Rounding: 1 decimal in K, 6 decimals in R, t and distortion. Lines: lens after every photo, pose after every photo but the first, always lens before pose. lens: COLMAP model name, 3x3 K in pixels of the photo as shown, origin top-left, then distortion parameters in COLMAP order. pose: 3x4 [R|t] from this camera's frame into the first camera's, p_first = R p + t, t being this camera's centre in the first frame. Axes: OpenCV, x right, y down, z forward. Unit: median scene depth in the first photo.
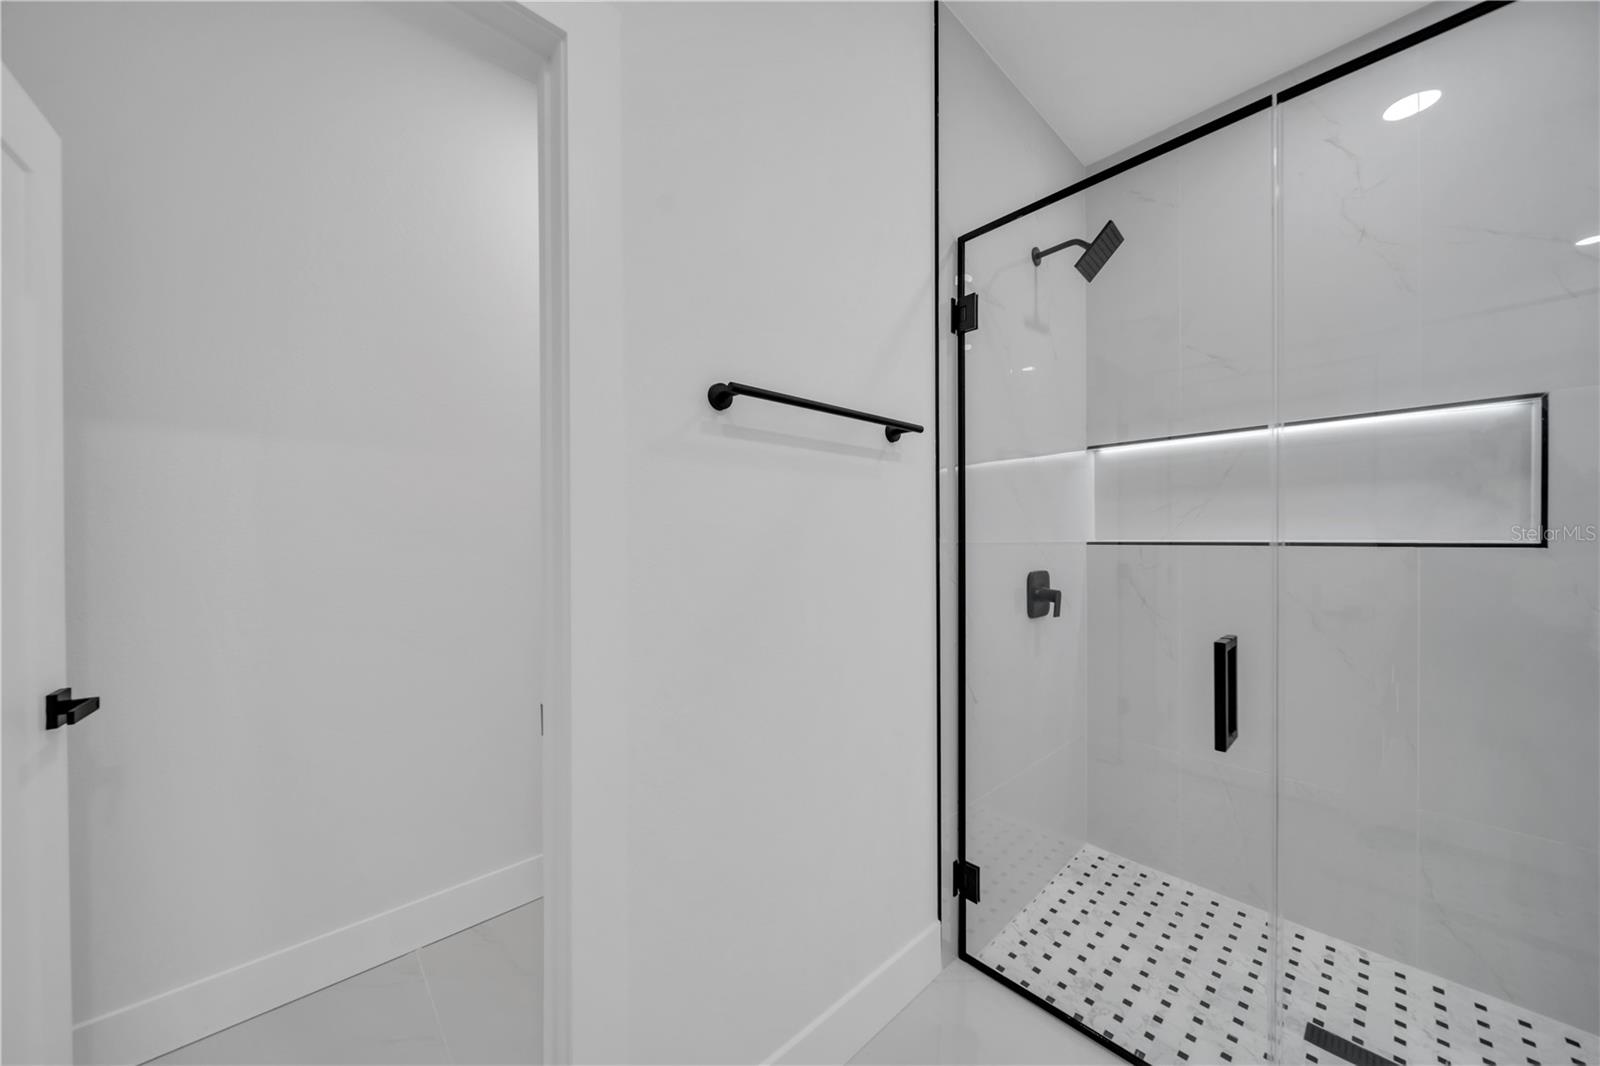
lens RADIAL K [[554.2, 0, 799.9], [0, 554.2, 537.4], [0, 0, 1]] dist [-0.003483, 0.000205]
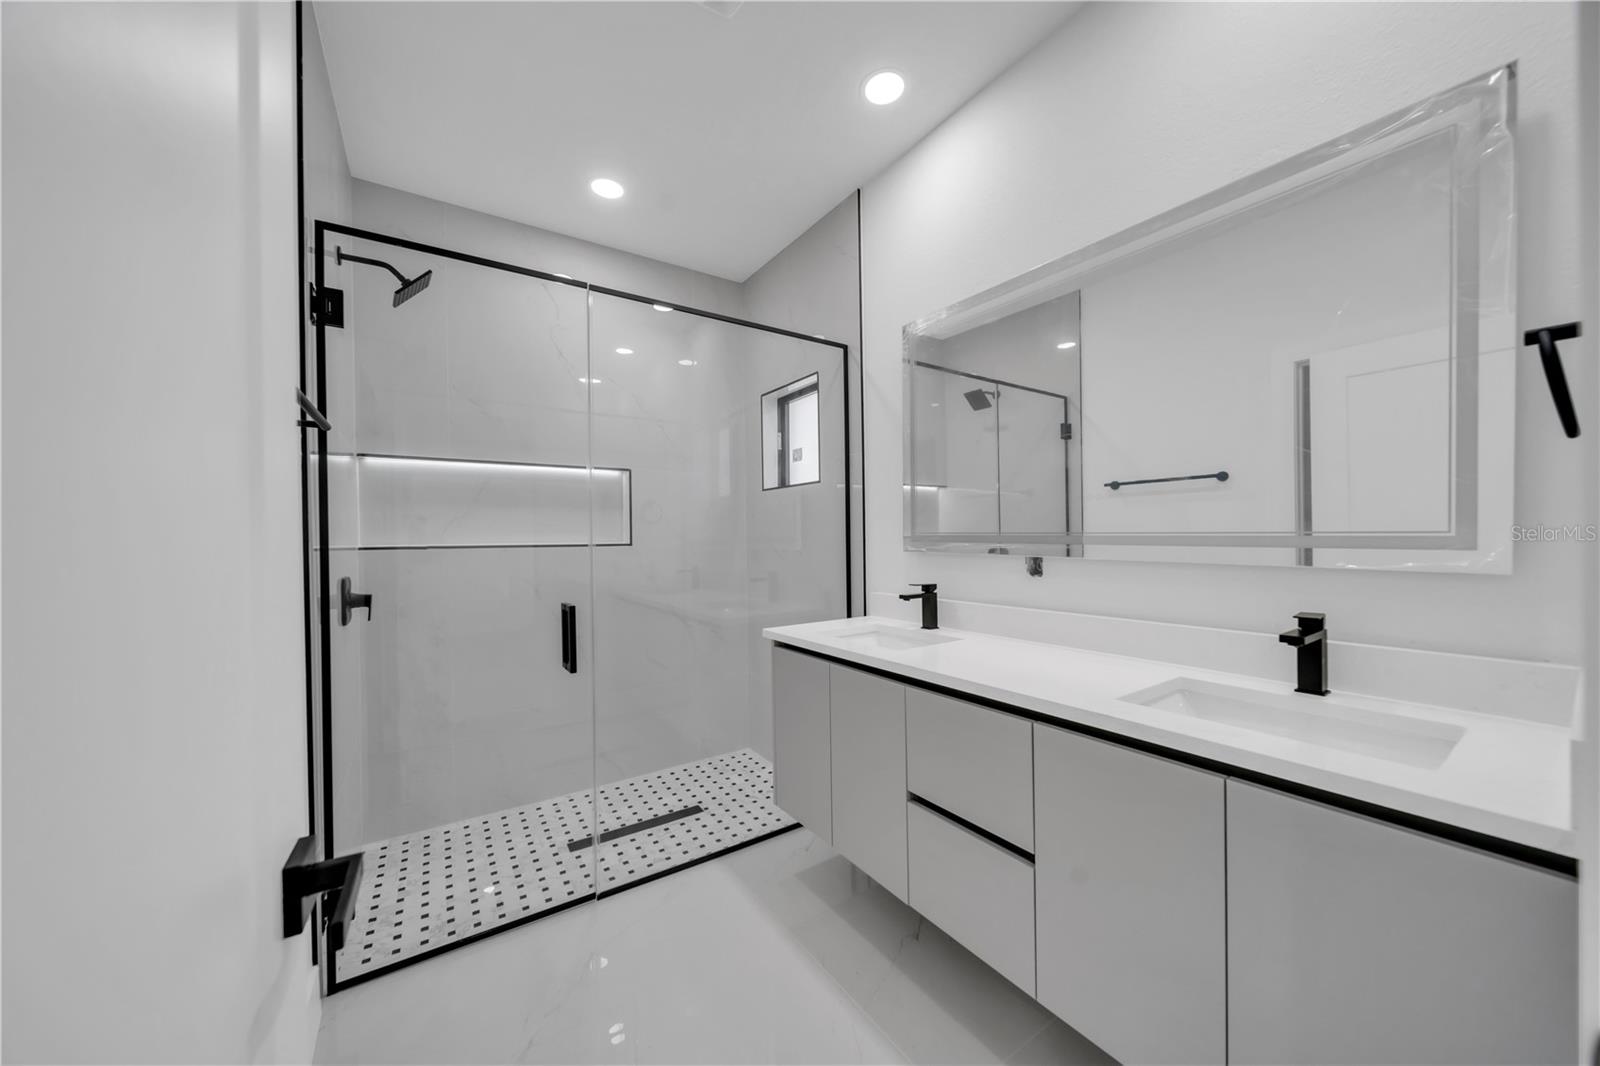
lens RADIAL K [[554.2, 0, 805.1], [0, 554.2, 537.5], [0, 0, 1]] dist [-0.003483, 0.000205]
pose [[0.147179, 0.002811, 0.989106, -0.486978], [0.007330, 0.999965, -0.003932, -0.000880], [-0.989083, 0.007829, 0.147153, 0.060268]]
